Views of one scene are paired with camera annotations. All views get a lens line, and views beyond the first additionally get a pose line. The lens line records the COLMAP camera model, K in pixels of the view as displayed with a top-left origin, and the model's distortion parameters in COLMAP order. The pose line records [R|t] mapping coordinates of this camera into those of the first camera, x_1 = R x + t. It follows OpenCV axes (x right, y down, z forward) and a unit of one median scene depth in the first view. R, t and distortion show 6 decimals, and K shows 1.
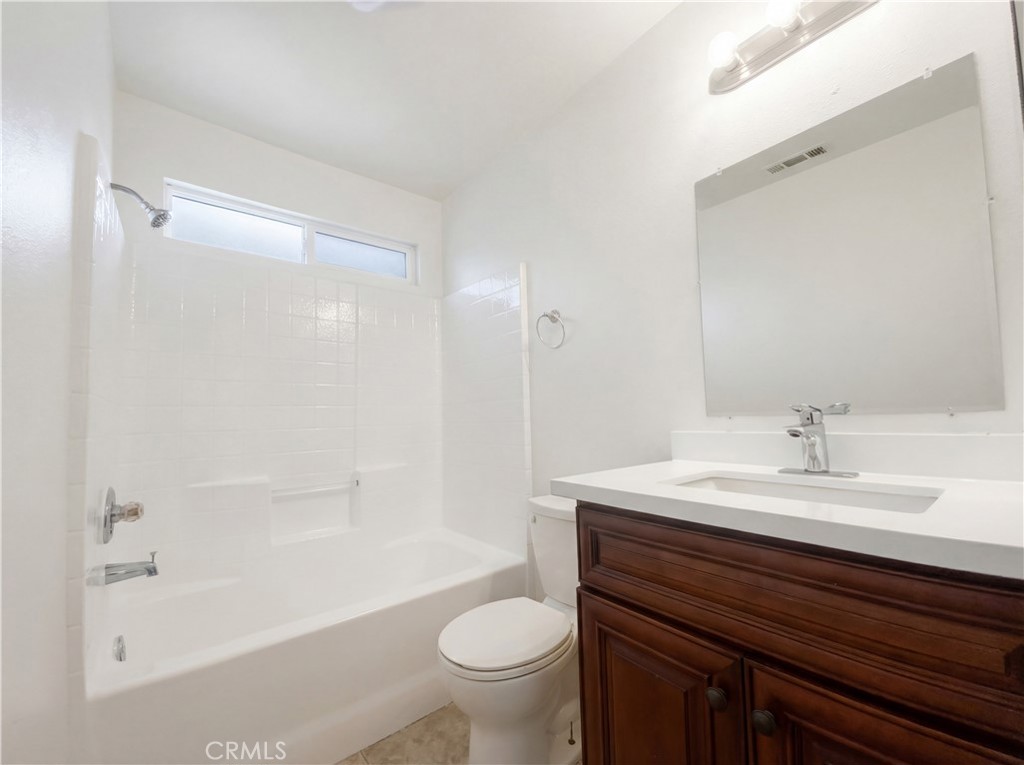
lens RADIAL K [[415.2, 0, 510.1], [0, 415.2, 391.9], [0, 0, 1]] dist [0.000357, -0.003548]
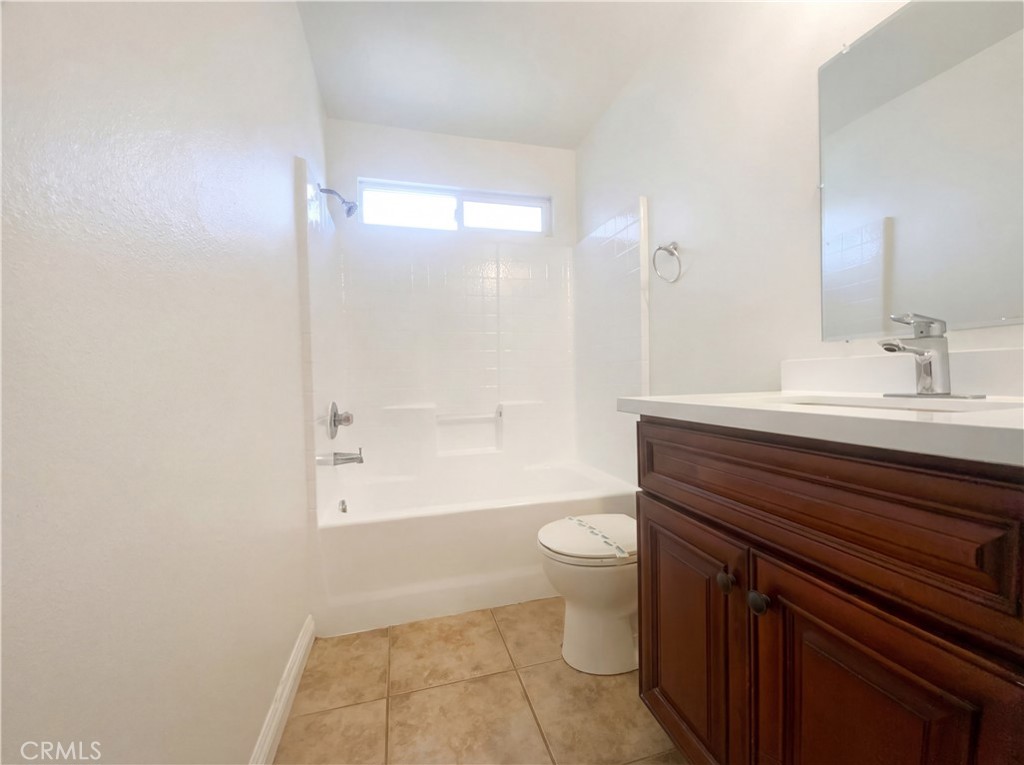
lens RADIAL K [[415.2, 0, 510.9], [0, 415.2, 387.9], [0, 0, 1]] dist [0.000357, -0.003548]
pose [[0.913978, 0.015314, -0.405474, 0.240029], [0.023323, 0.995653, 0.090176, 0.067924], [0.405092, -0.091876, 0.909648, -0.102565]]
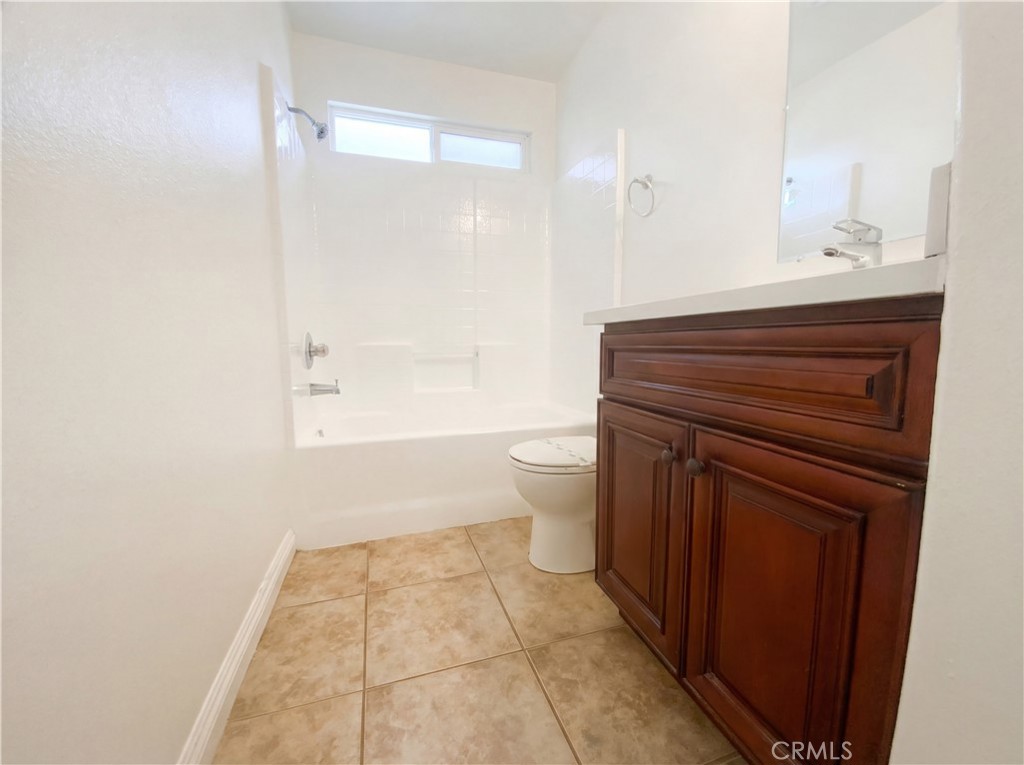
lens RADIAL K [[415.2, 0, 511.2], [0, 415.2, 388.6], [0, 0, 1]] dist [0.000357, -0.003548]
pose [[0.931976, 0.060260, -0.357476, 0.282062], [0.004397, 0.984136, 0.177359, 0.183621], [0.362492, -0.166867, 0.916927, -0.148991]]
